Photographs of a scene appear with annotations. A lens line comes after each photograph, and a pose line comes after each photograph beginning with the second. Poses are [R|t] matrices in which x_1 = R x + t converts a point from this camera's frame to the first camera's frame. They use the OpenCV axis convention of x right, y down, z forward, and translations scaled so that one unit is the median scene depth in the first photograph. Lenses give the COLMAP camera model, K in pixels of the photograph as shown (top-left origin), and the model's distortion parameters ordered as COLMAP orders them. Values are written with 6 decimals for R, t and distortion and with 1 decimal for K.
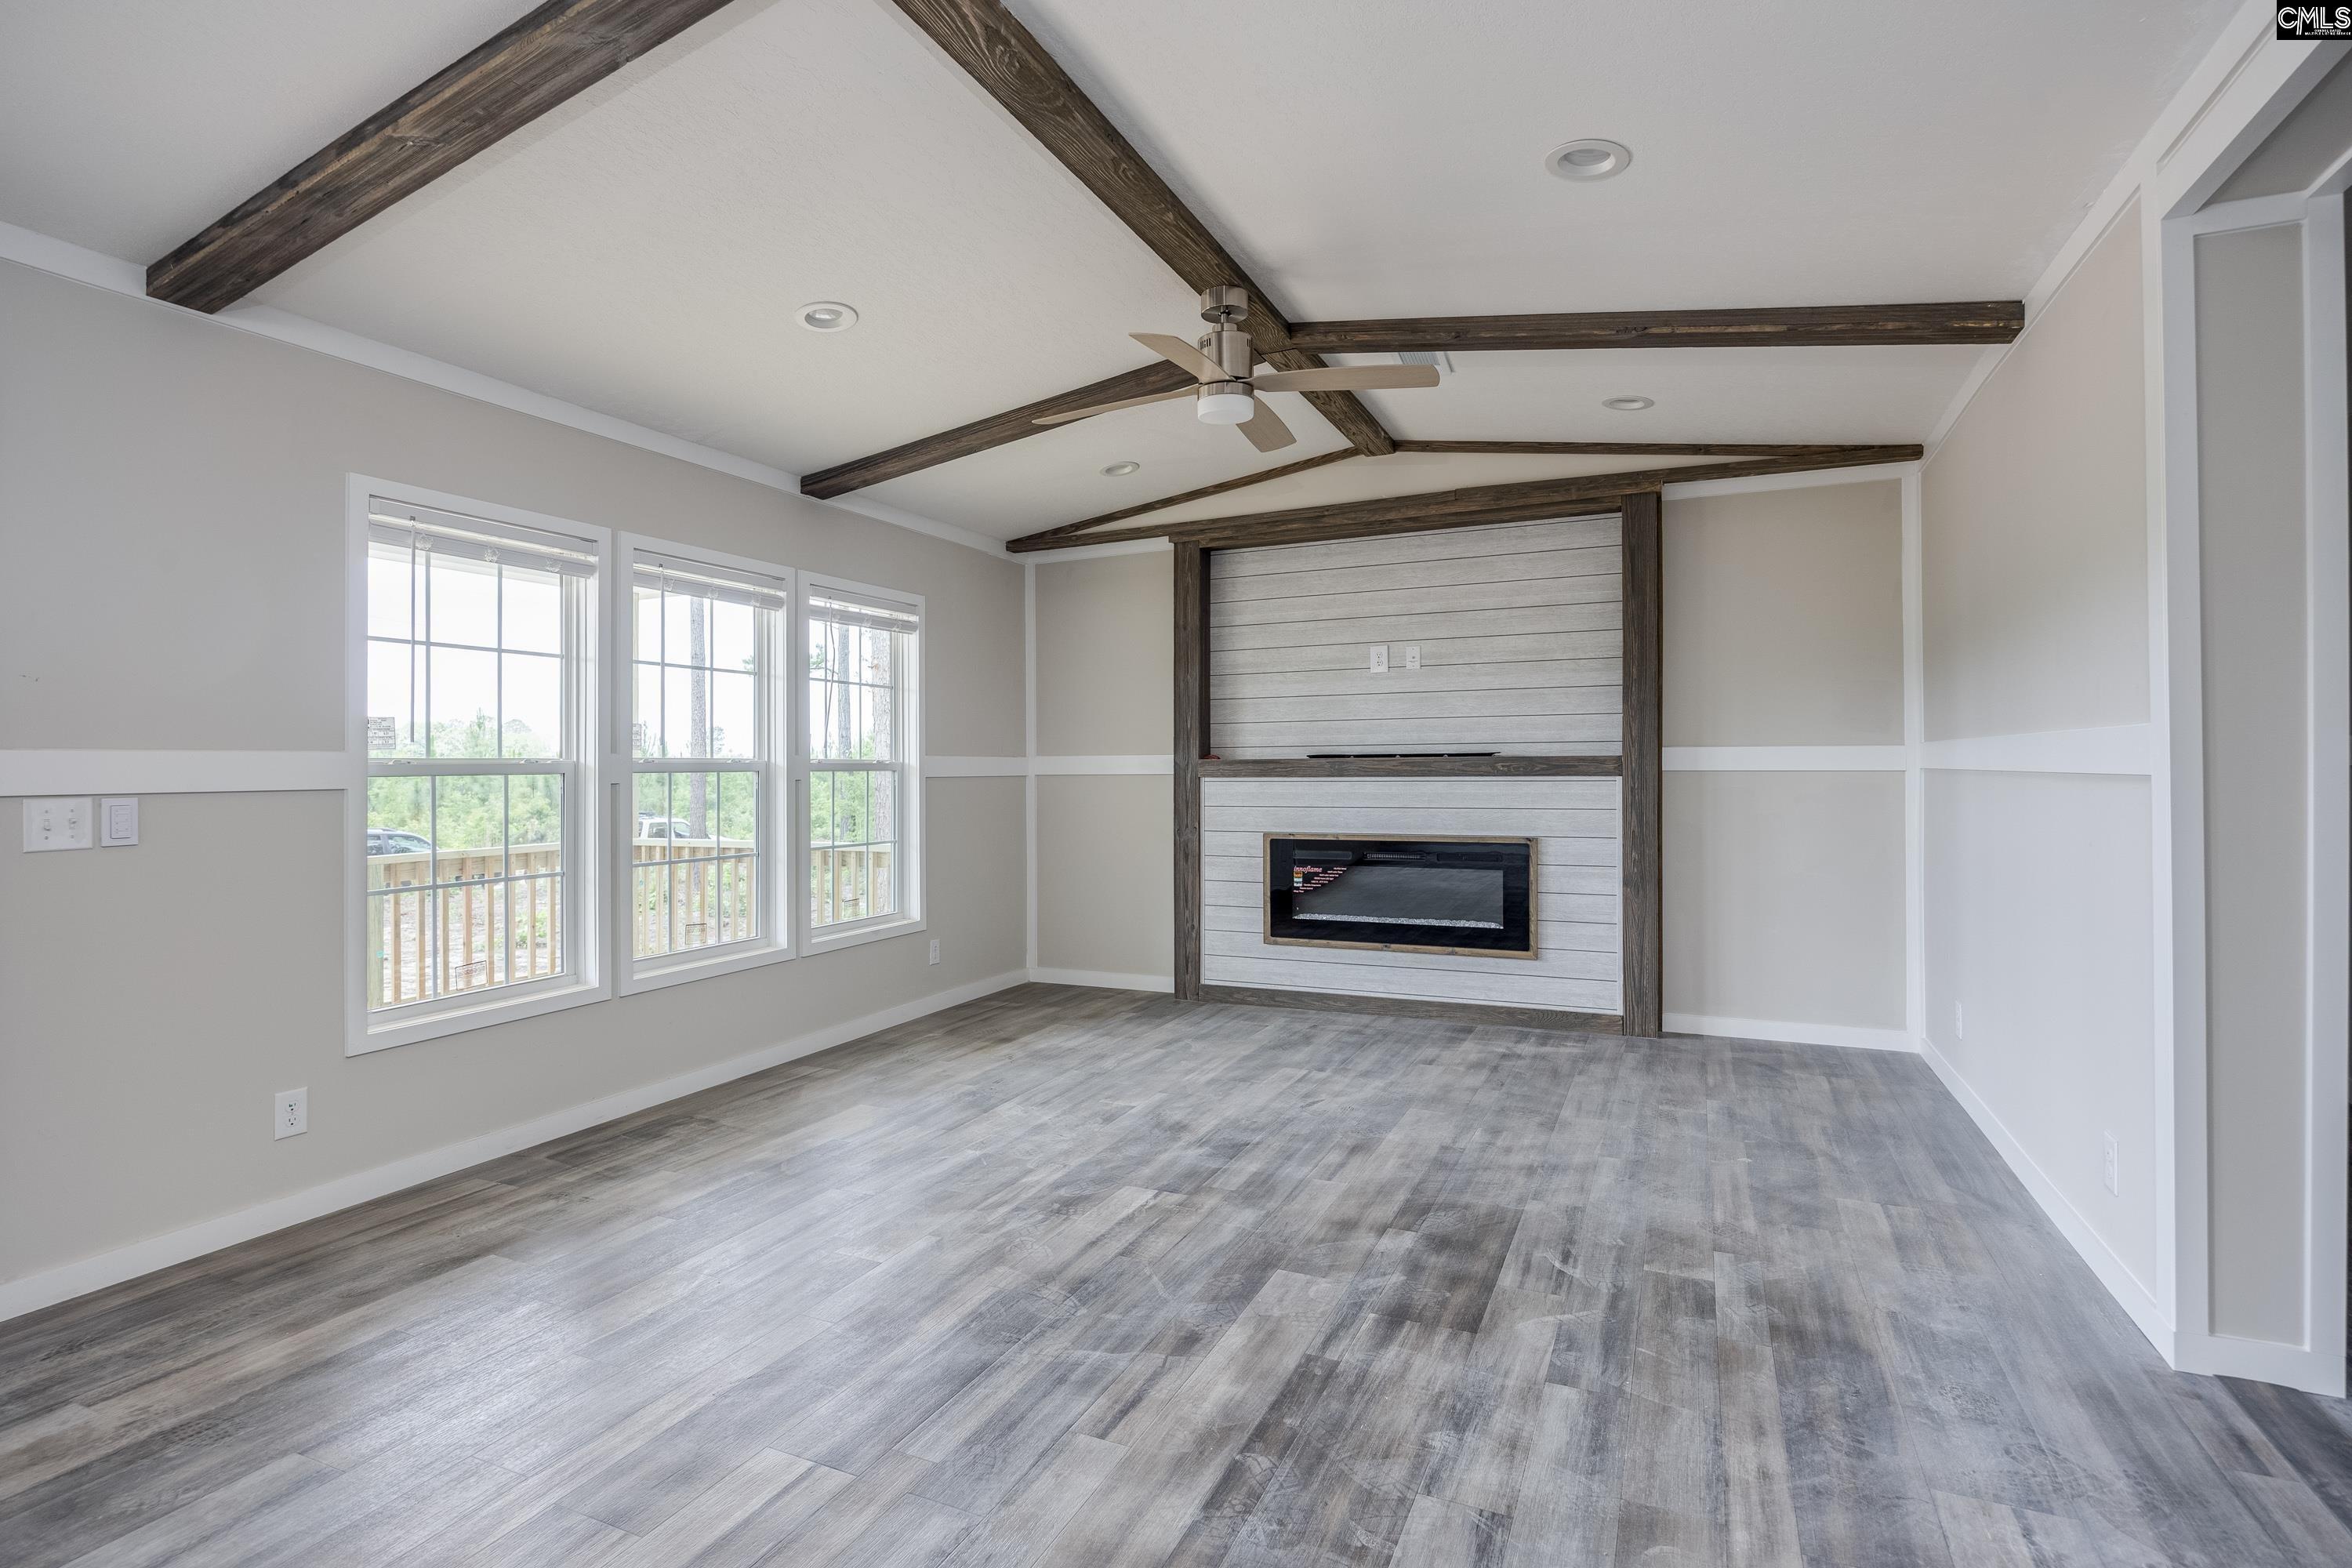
lens RADIAL K [[1158.0, 0, 1265.1], [0, 1158.0, 827.9], [0, 0, 1]] dist [-0.005168, -0.000153]
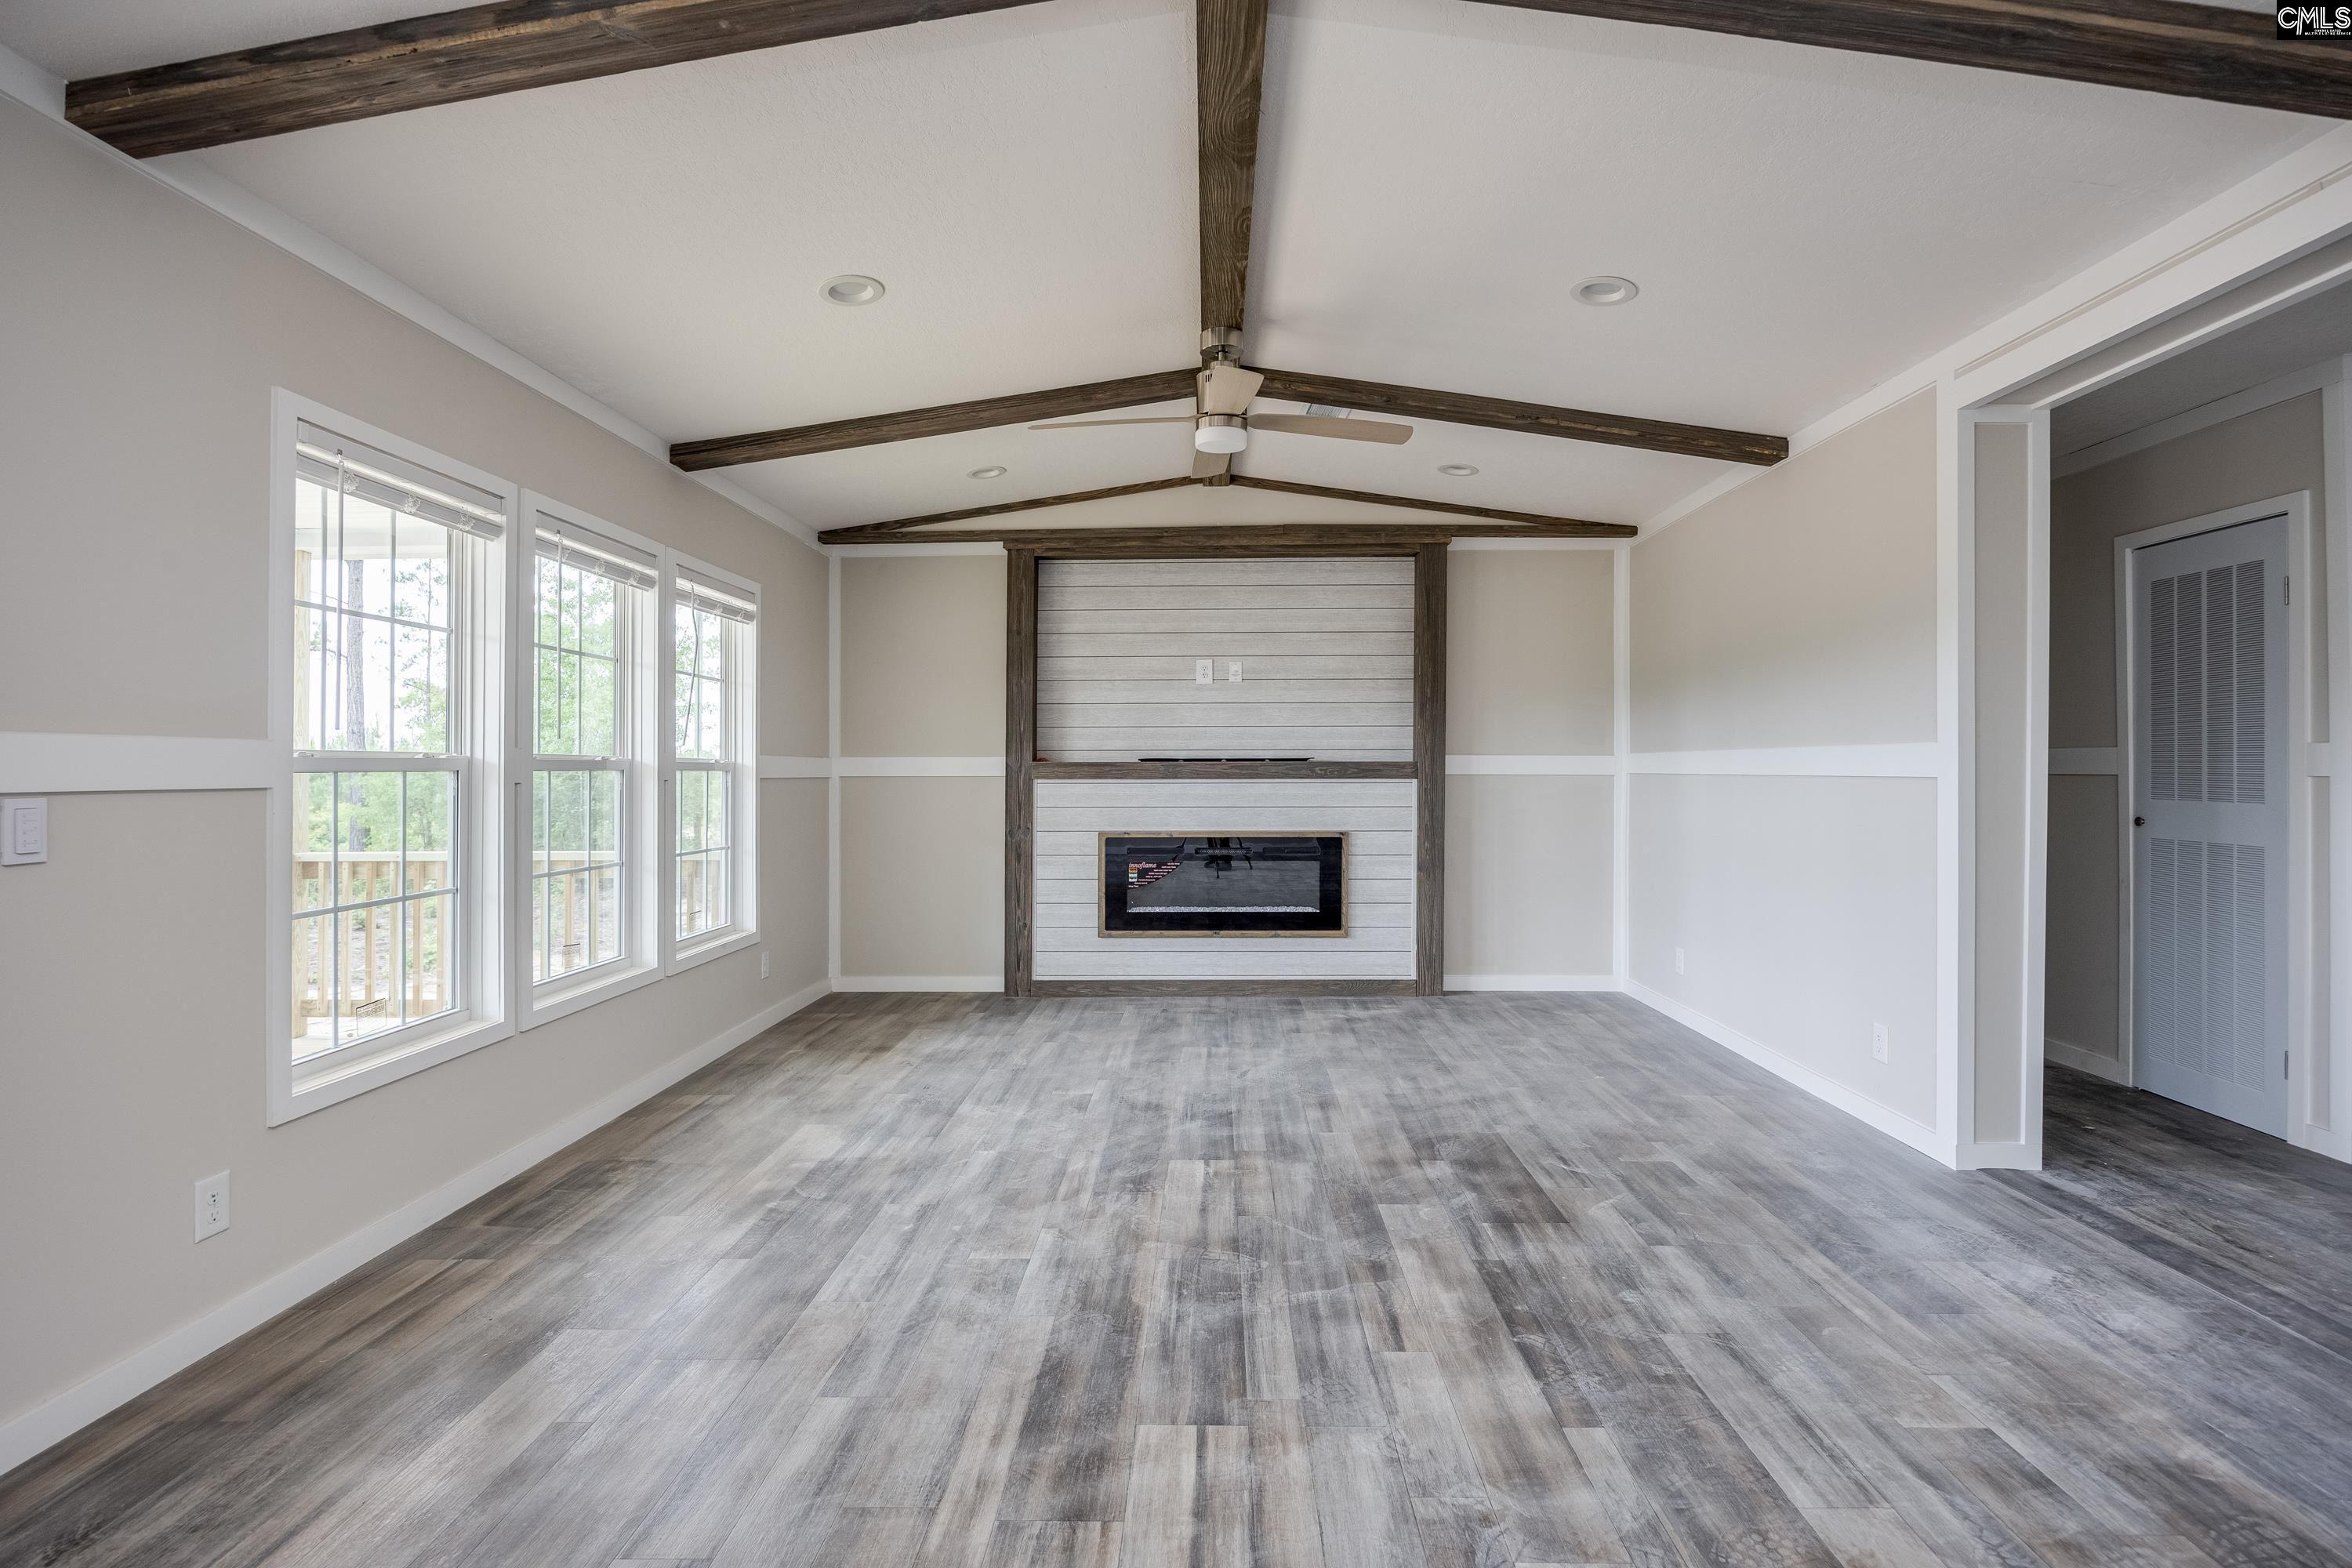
lens RADIAL K [[1095.1, 0, 1286.0], [0, 1095.1, 836.9], [0, 0, 1]] dist [-0.009588, -0.000047]
pose [[0.913493, -0.018702, 0.406424, -0.284404], [0.016430, 0.999824, 0.009078, 0.002701], [-0.406523, -0.001615, 0.913639, 0.024281]]
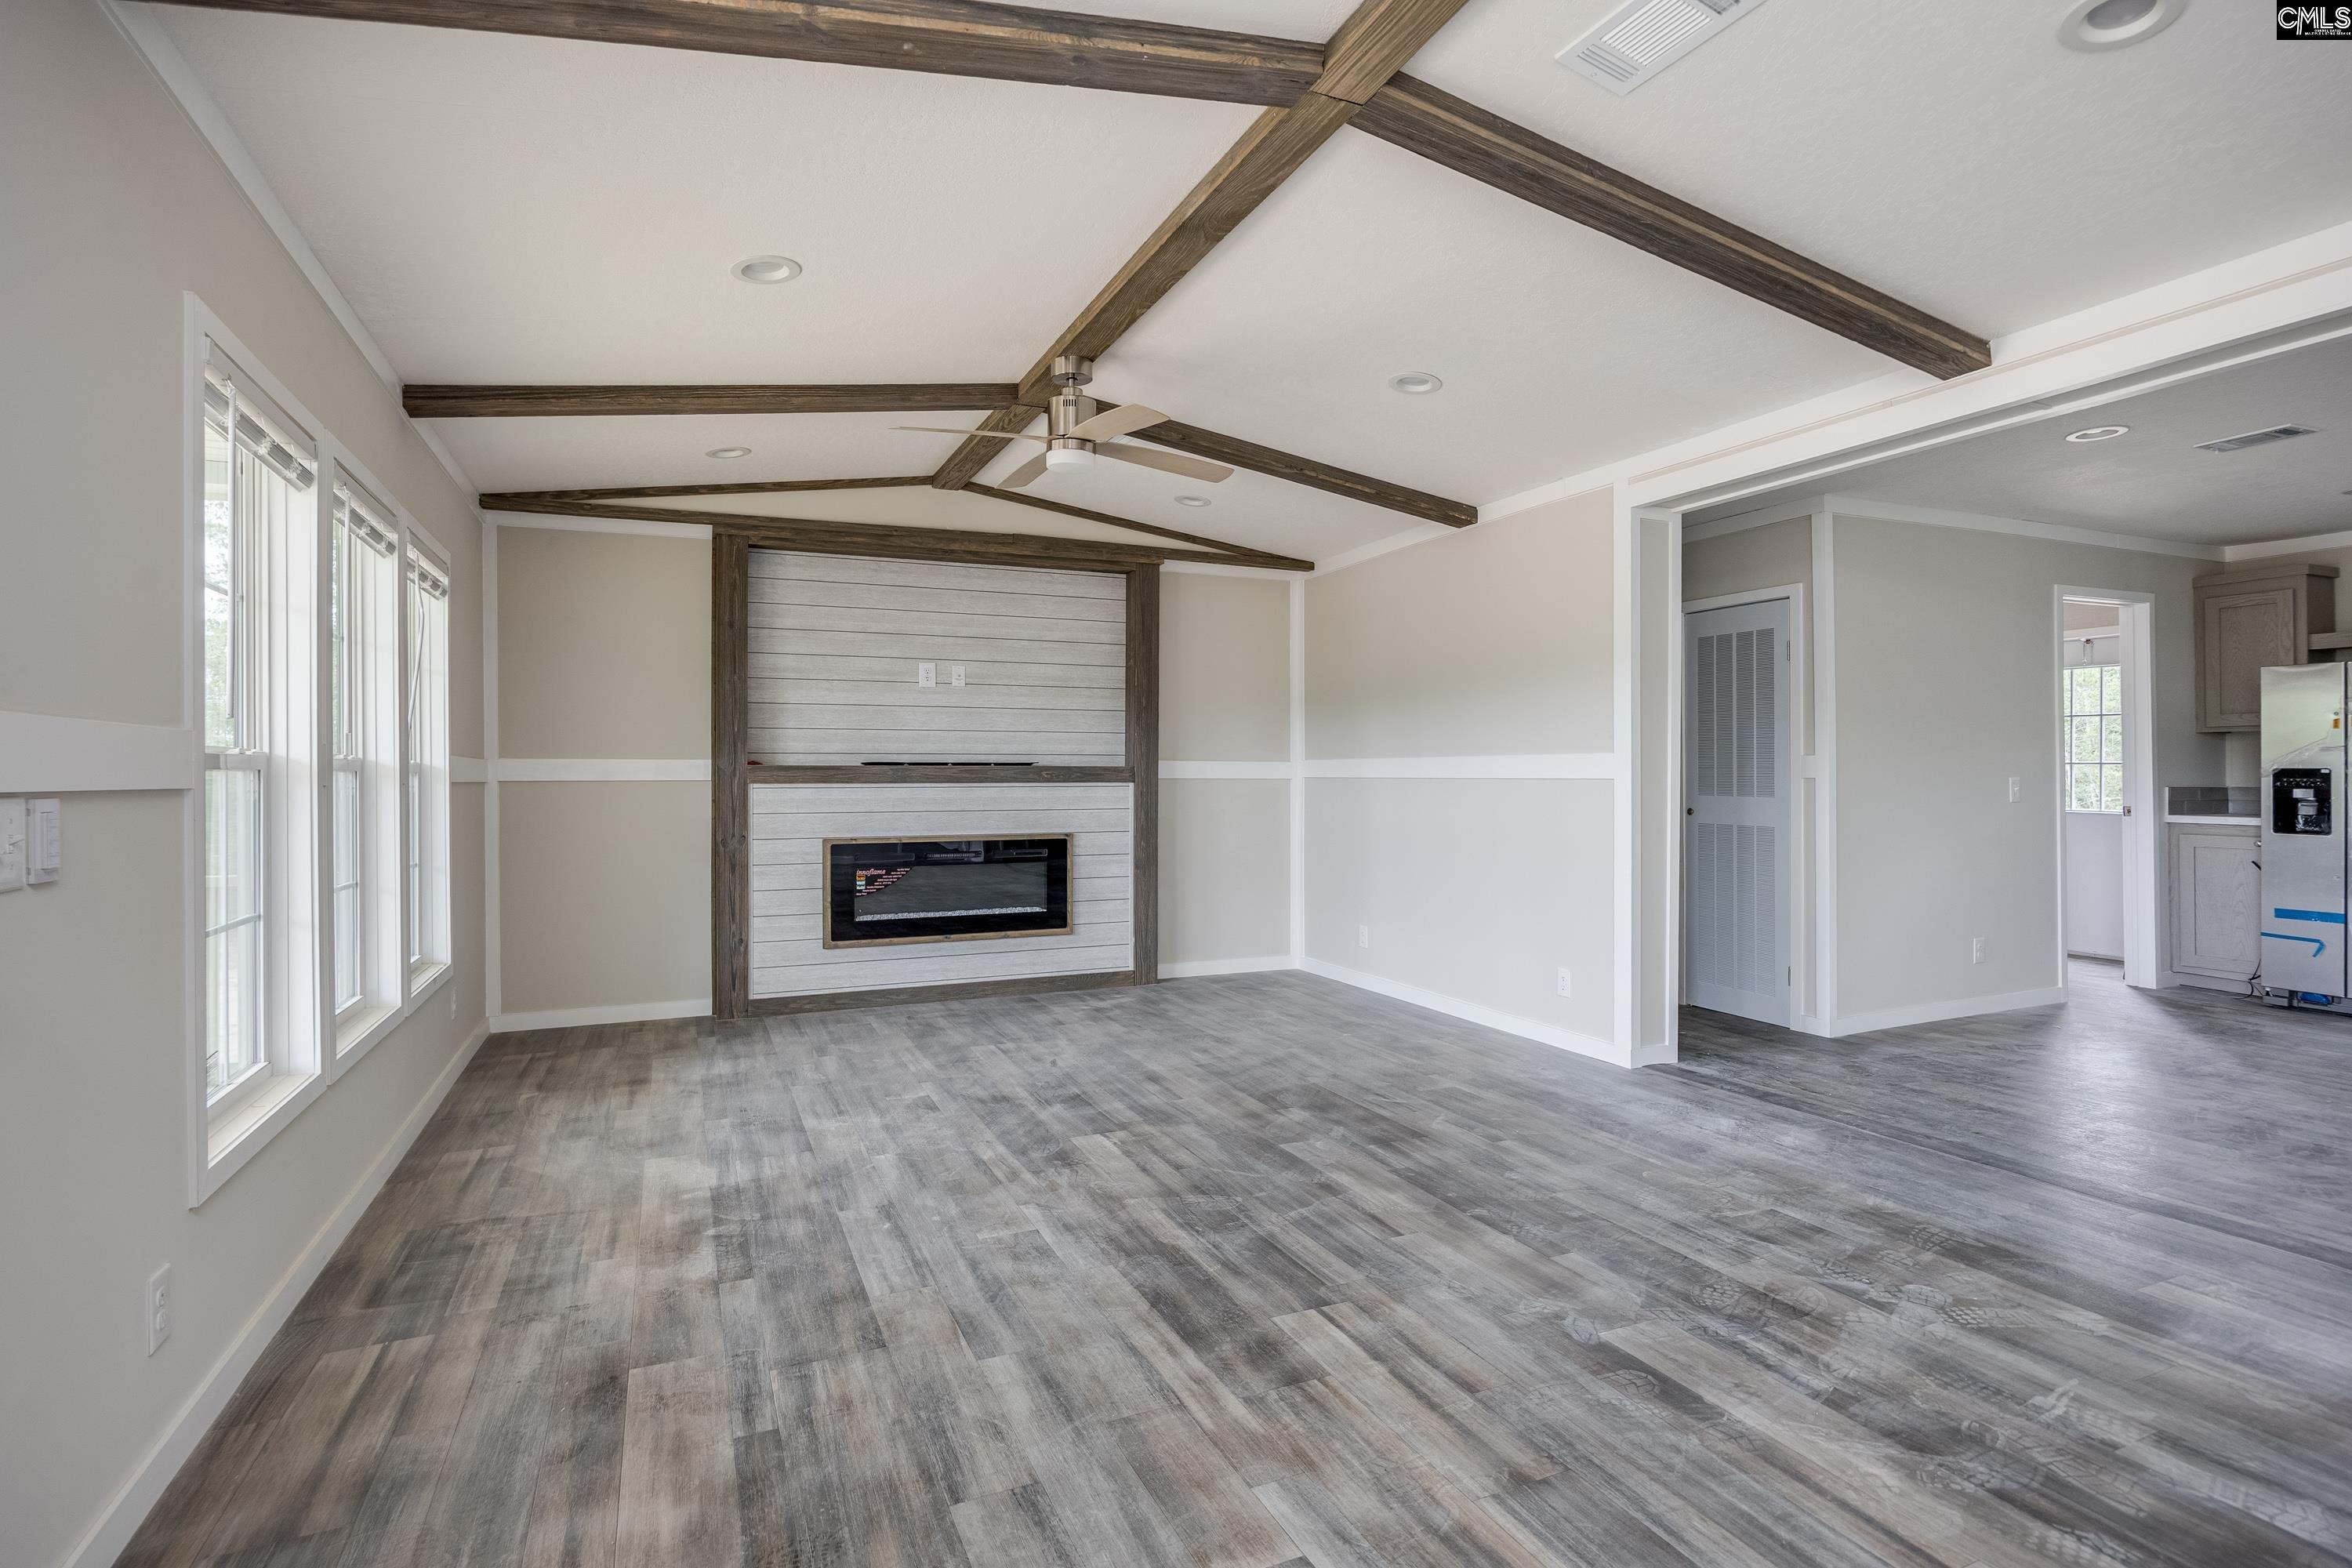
lens RADIAL K [[1098.6, 0, 1264.6], [0, 1098.6, 853.5], [0, 0, 1]] dist [-0.005265, 0.000584]
pose [[0.660213, -0.045936, 0.749673, -0.526167], [0.036523, 0.998911, 0.029043, 0.003668], [-0.750190, 0.008206, 0.661171, 0.093606]]
